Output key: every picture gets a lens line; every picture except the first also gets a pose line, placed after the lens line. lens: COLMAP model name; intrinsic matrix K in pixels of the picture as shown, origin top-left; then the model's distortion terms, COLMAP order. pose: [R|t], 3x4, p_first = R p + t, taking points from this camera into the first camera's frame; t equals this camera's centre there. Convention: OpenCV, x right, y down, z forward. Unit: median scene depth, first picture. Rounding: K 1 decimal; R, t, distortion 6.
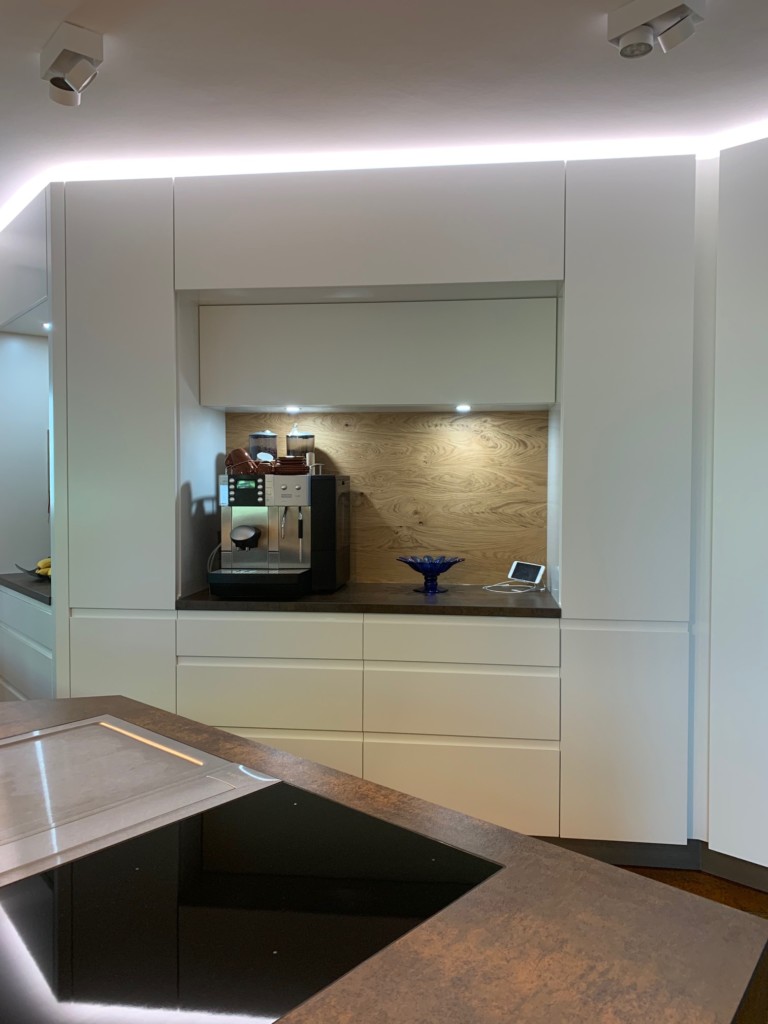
lens RADIAL K [[778.1, 0, 386.1], [0, 778.1, 506.4], [0, 0, 1]] dist [0.044519, -0.053784]
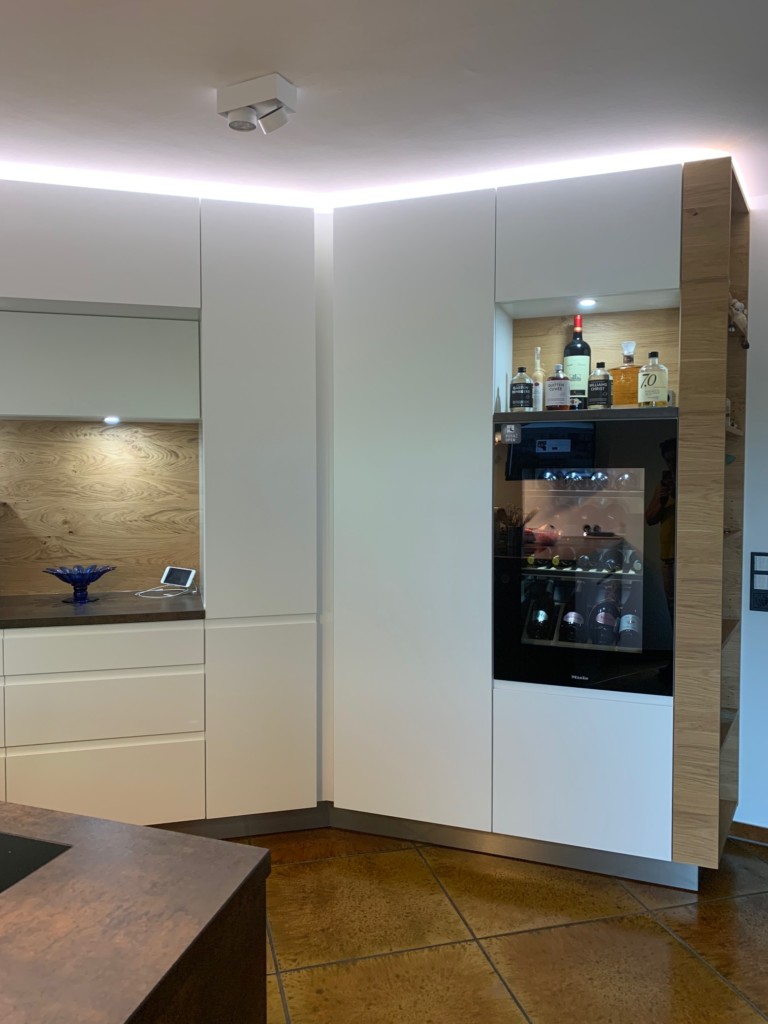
lens RADIAL K [[778.1, 0, 385.8], [0, 778.1, 504.9], [0, 0, 1]] dist [0.044519, -0.053784]
pose [[0.925645, -0.016735, 0.378023, 0.044787], [0.012689, 0.999832, 0.013192, -0.025077], [-0.378180, -0.007414, 0.925702, -0.094258]]
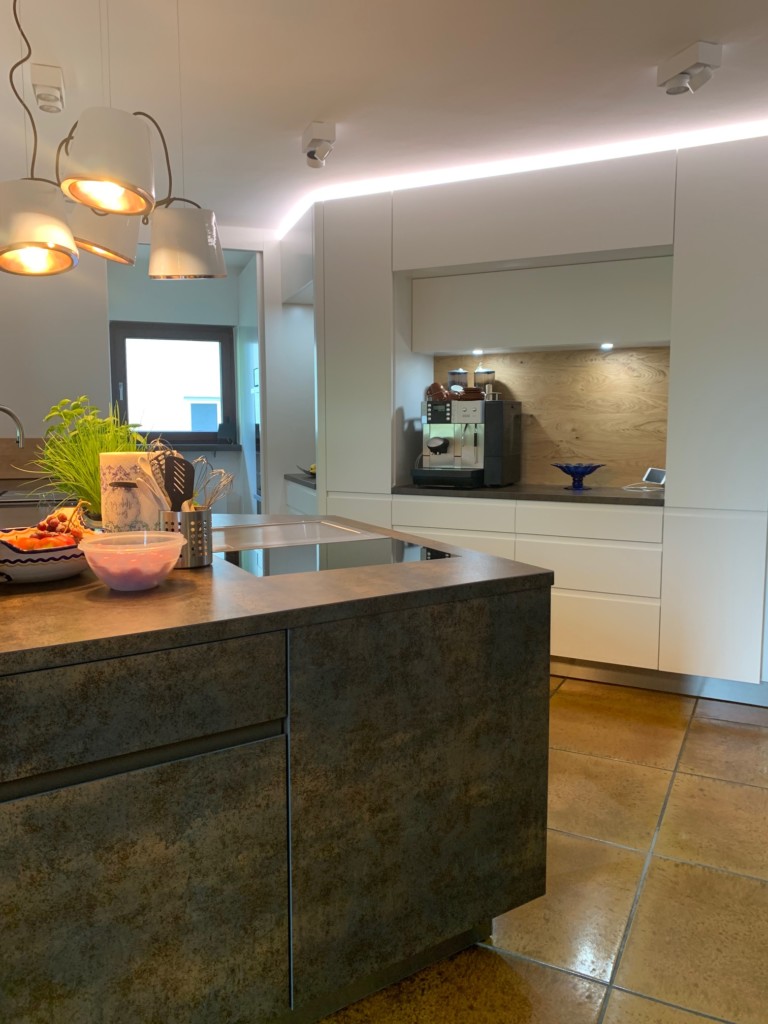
lens RADIAL K [[778.1, 0, 379.3], [0, 778.1, 510.8], [0, 0, 1]] dist [0.044519, -0.053784]
pose [[0.936578, 0.035238, -0.348684, 0.217259], [-0.005772, 0.996348, 0.085187, 0.037635], [0.350412, -0.077772, 0.933361, -0.370191]]
